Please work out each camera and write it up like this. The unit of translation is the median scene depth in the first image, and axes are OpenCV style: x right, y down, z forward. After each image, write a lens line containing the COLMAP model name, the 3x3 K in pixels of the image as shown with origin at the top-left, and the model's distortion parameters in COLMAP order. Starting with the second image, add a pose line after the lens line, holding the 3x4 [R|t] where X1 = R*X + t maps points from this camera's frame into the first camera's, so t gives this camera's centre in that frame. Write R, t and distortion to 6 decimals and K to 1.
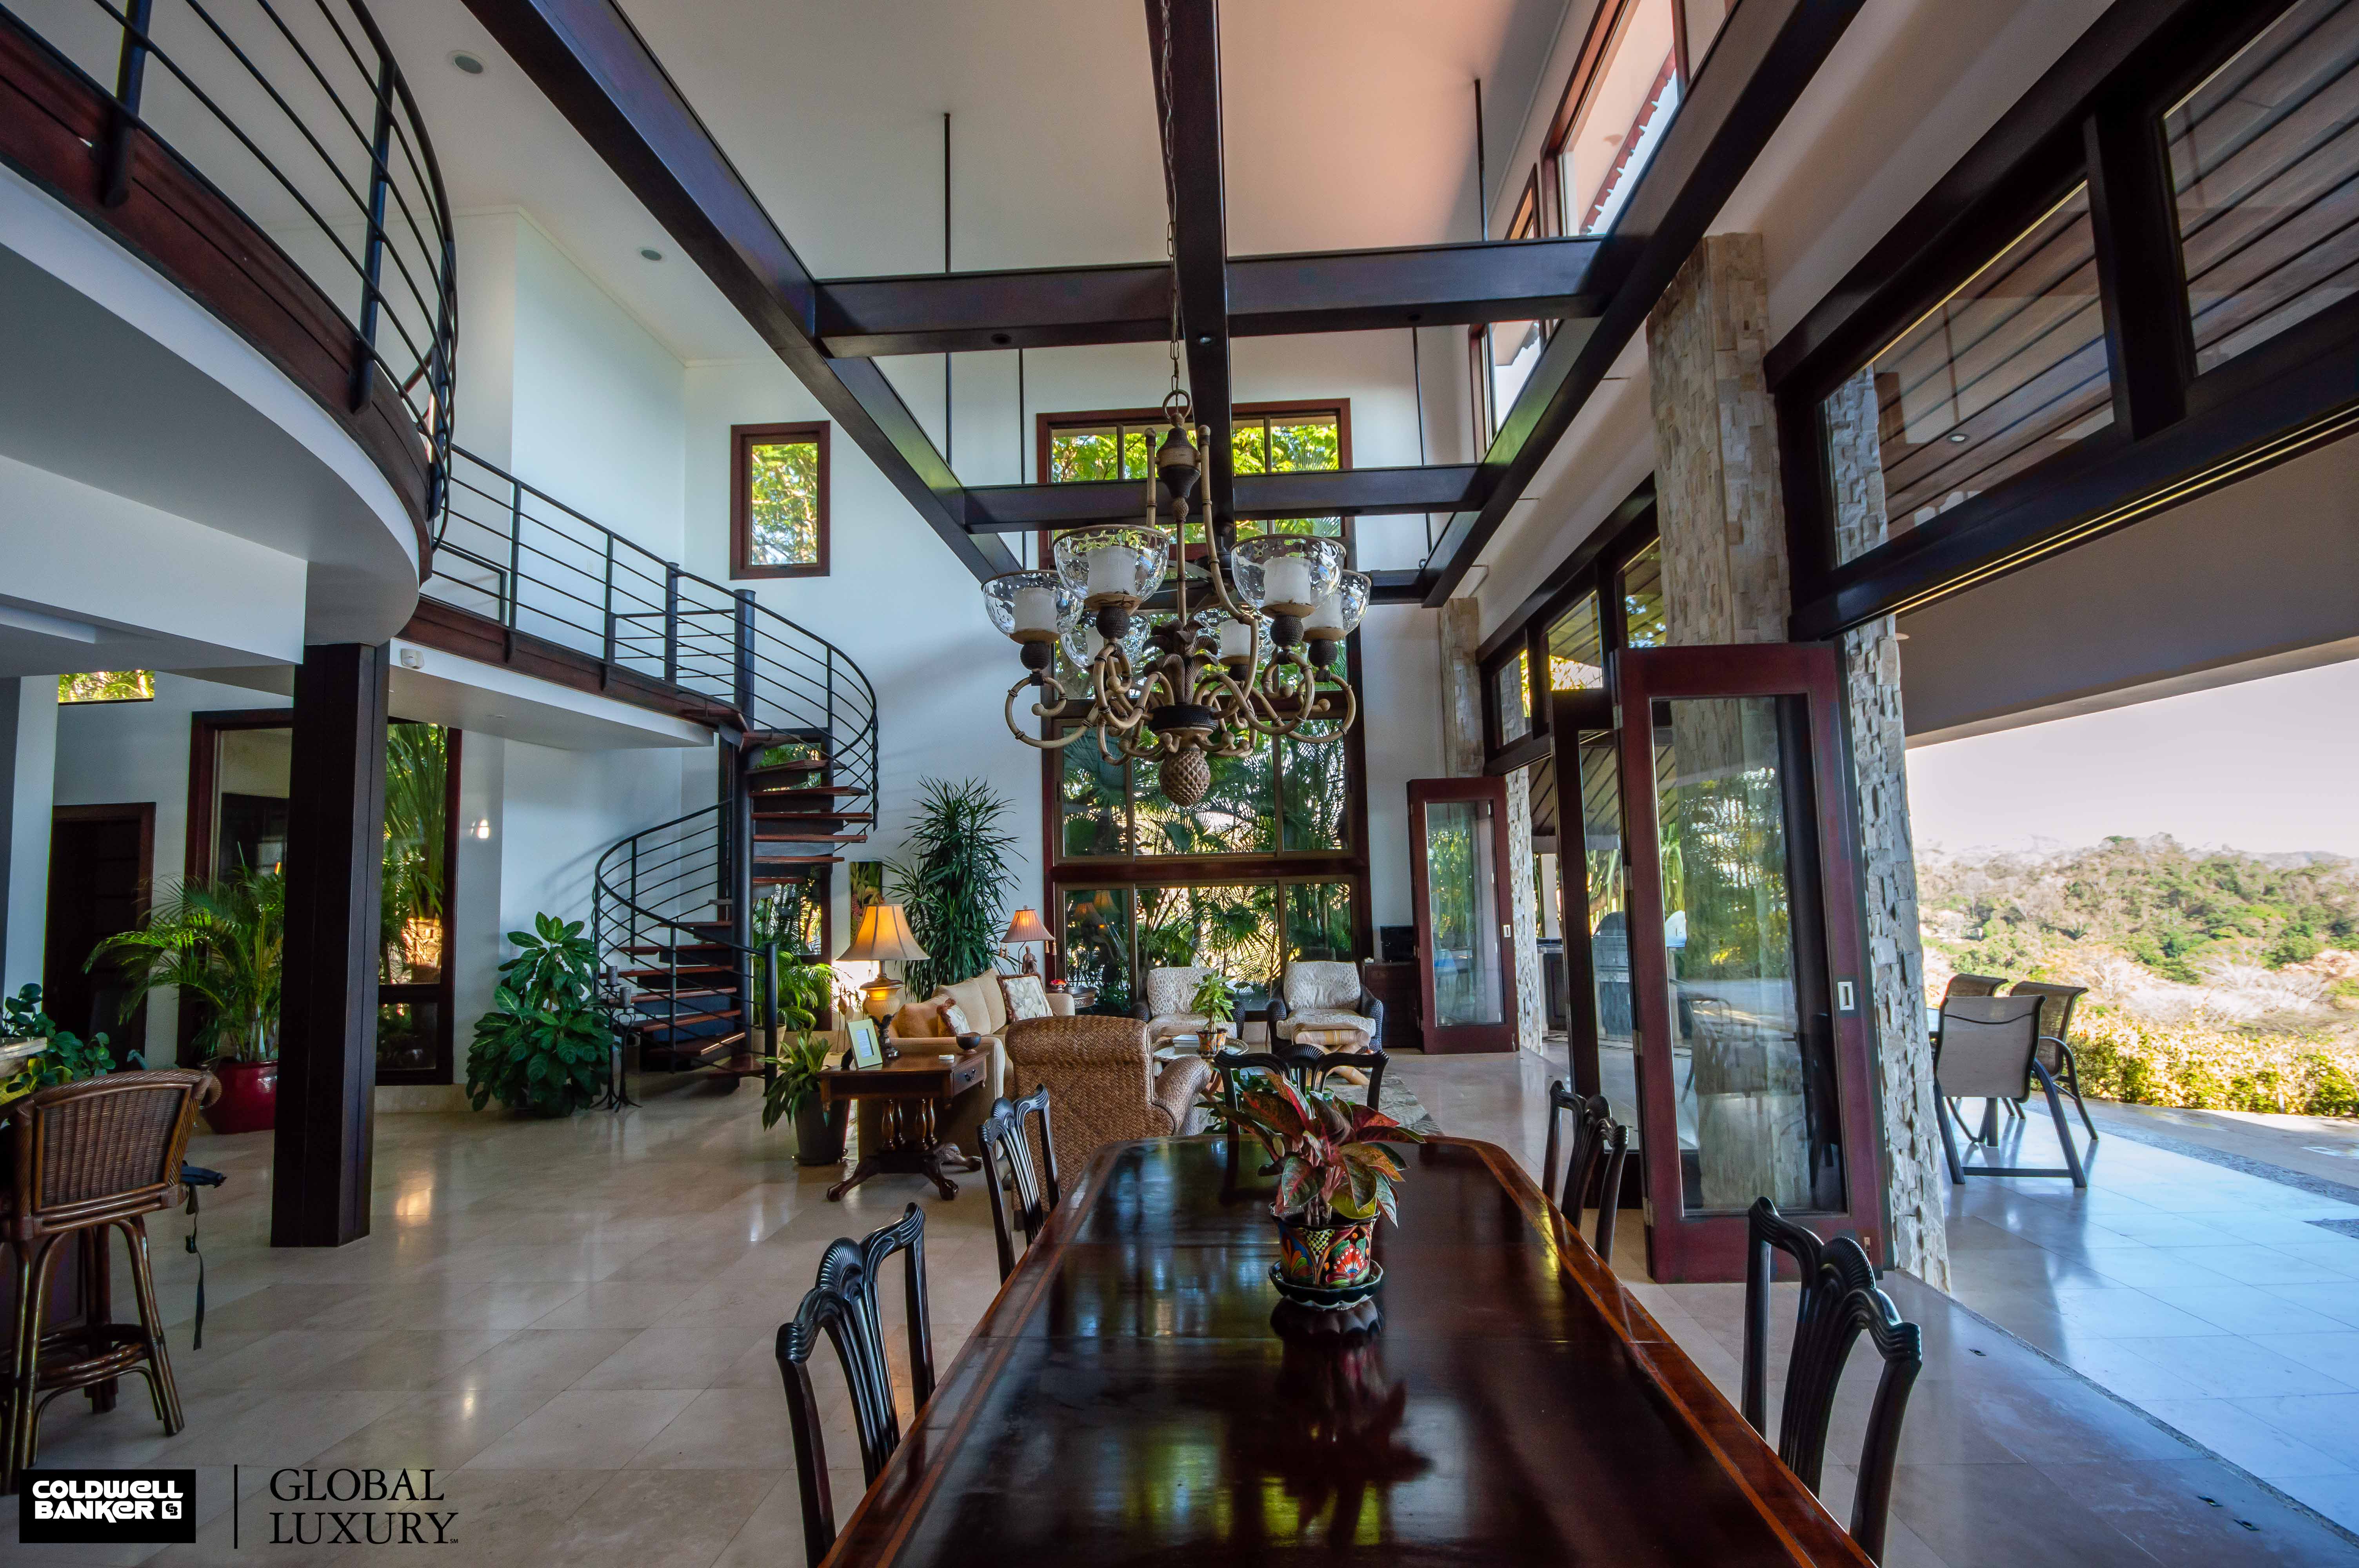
lens RADIAL K [[1057.6, 0, 1181.9], [0, 1057.6, 795.8], [0, 0, 1]] dist [0.004345, -0.009311]
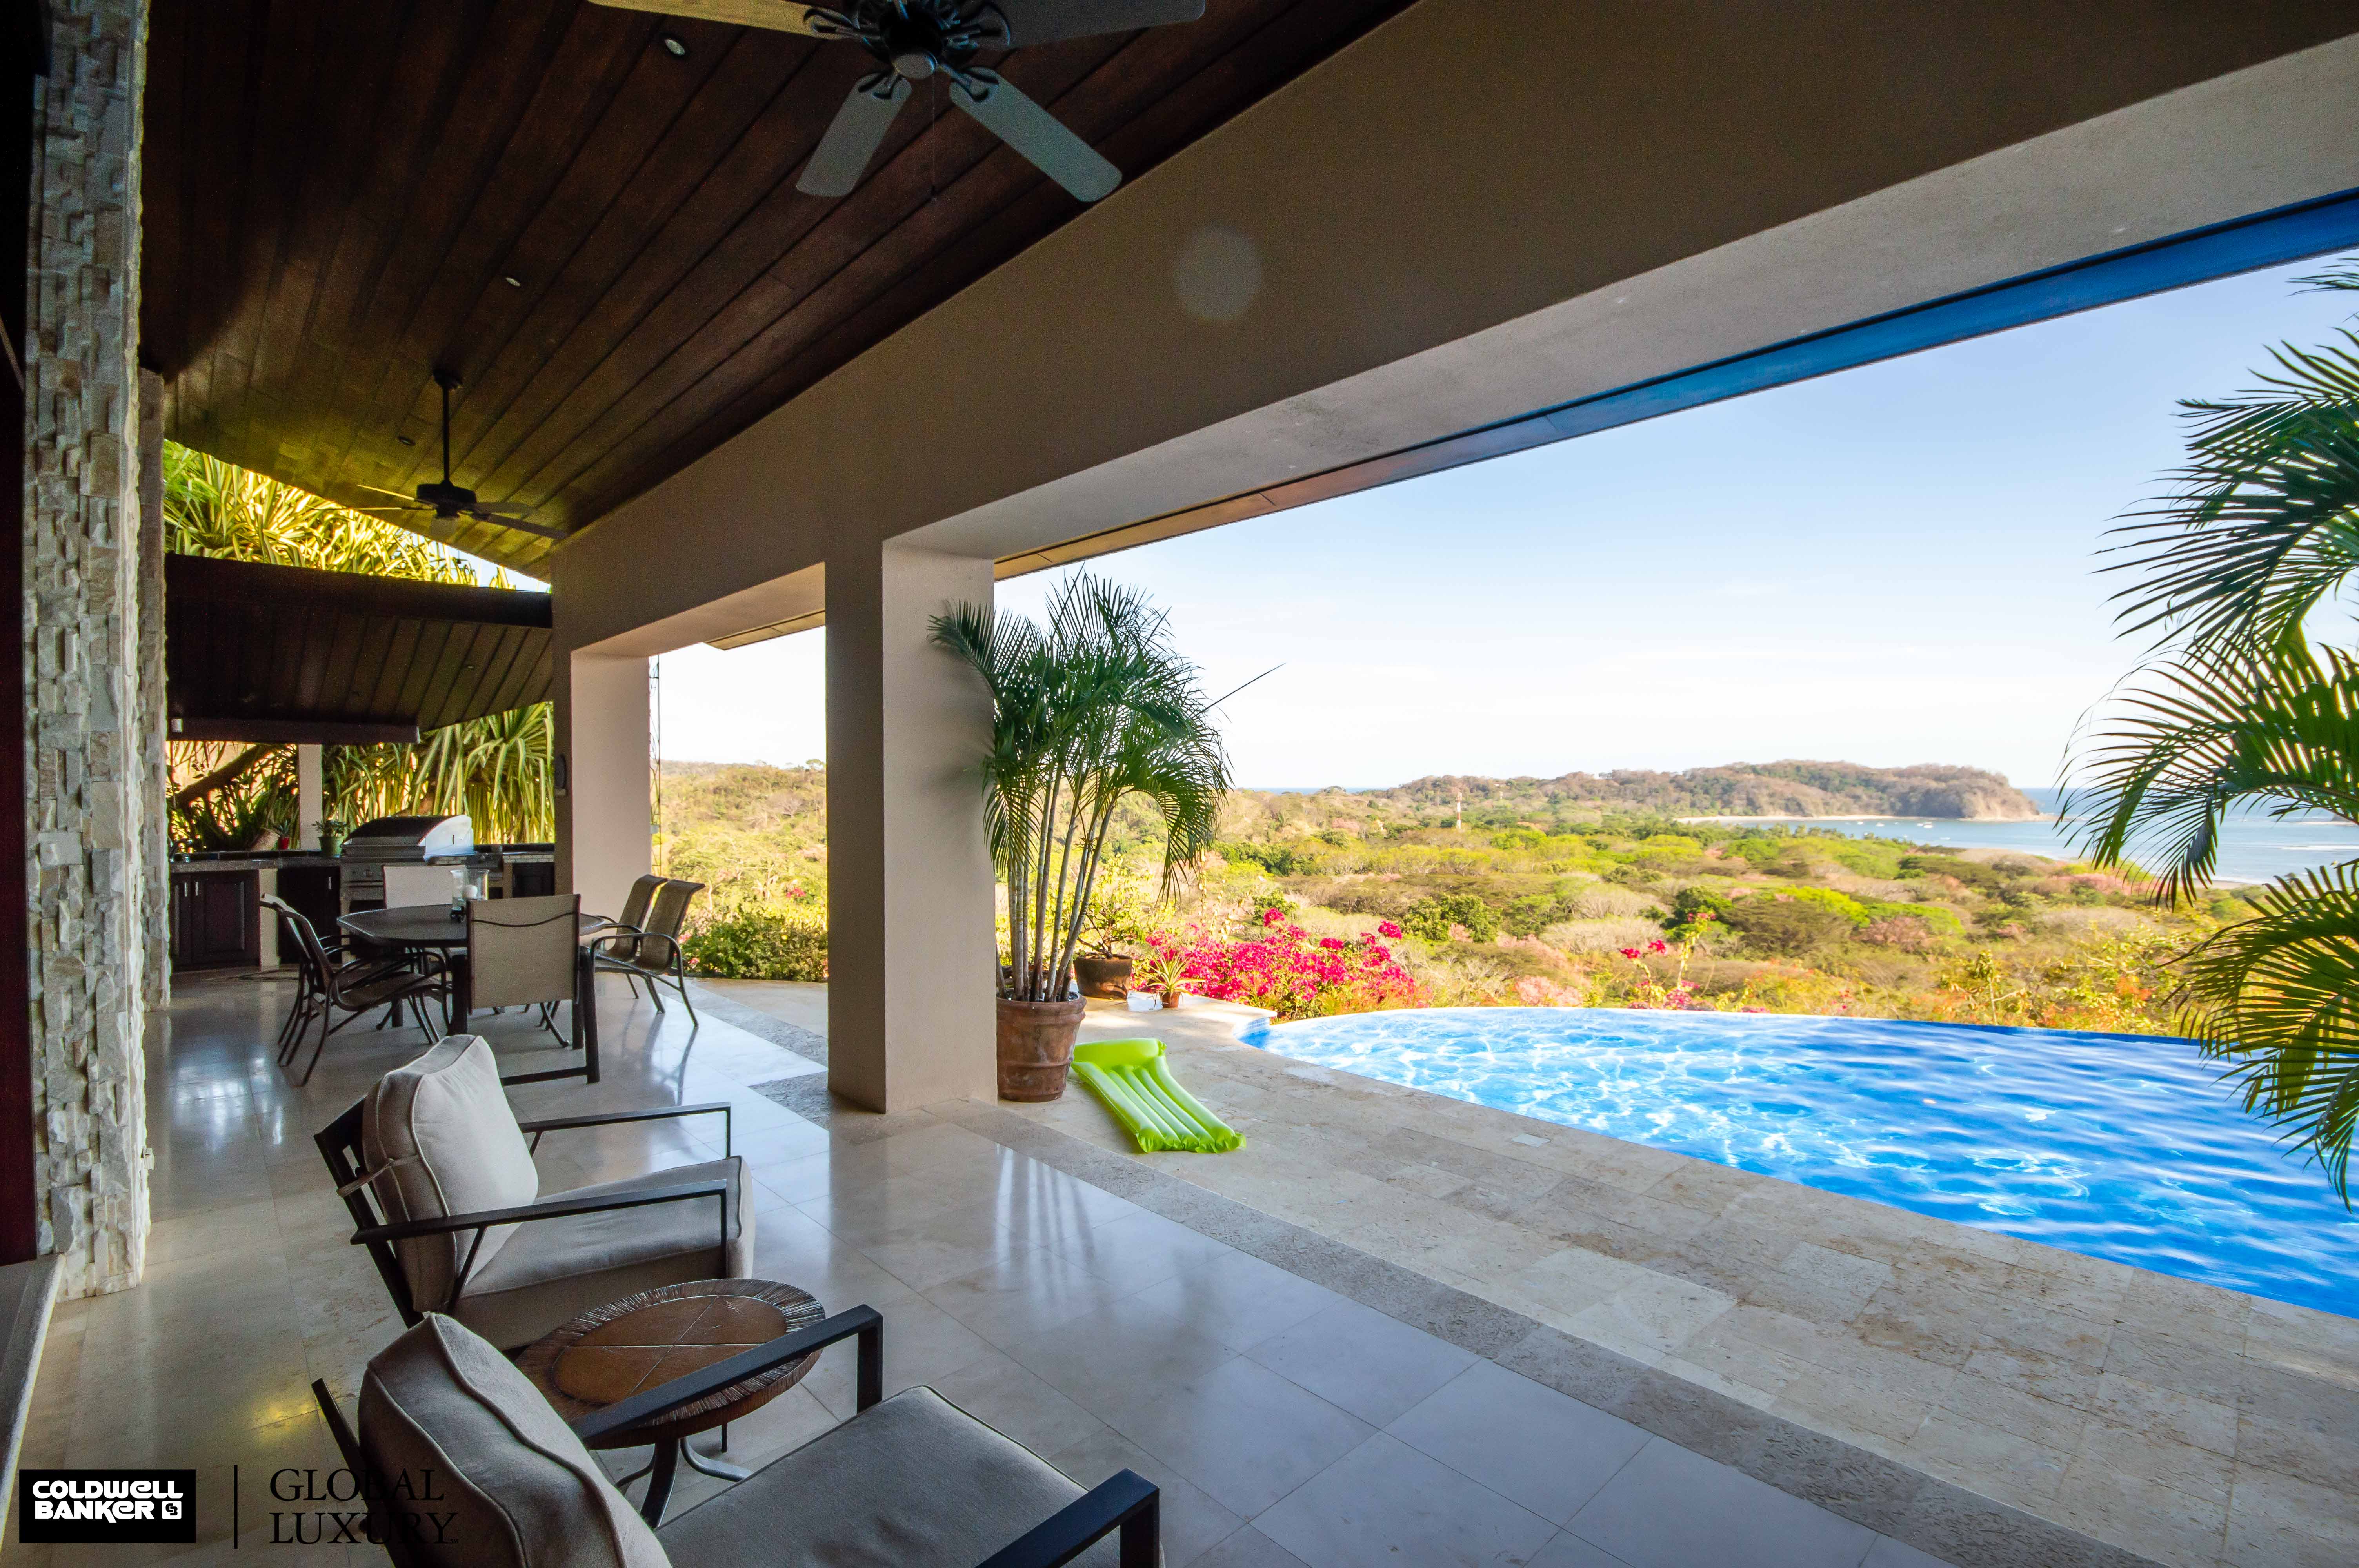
lens RADIAL K [[1057.6, 0, 1193.4], [0, 1057.6, 794.7], [0, 0, 1]] dist [0.004345, -0.009311]
pose [[0.686445, 0.019726, 0.726915, 0.668494], [-0.078540, 0.995796, 0.047145, 0.009376], [-0.722928, -0.089455, 0.685108, -0.096319]]
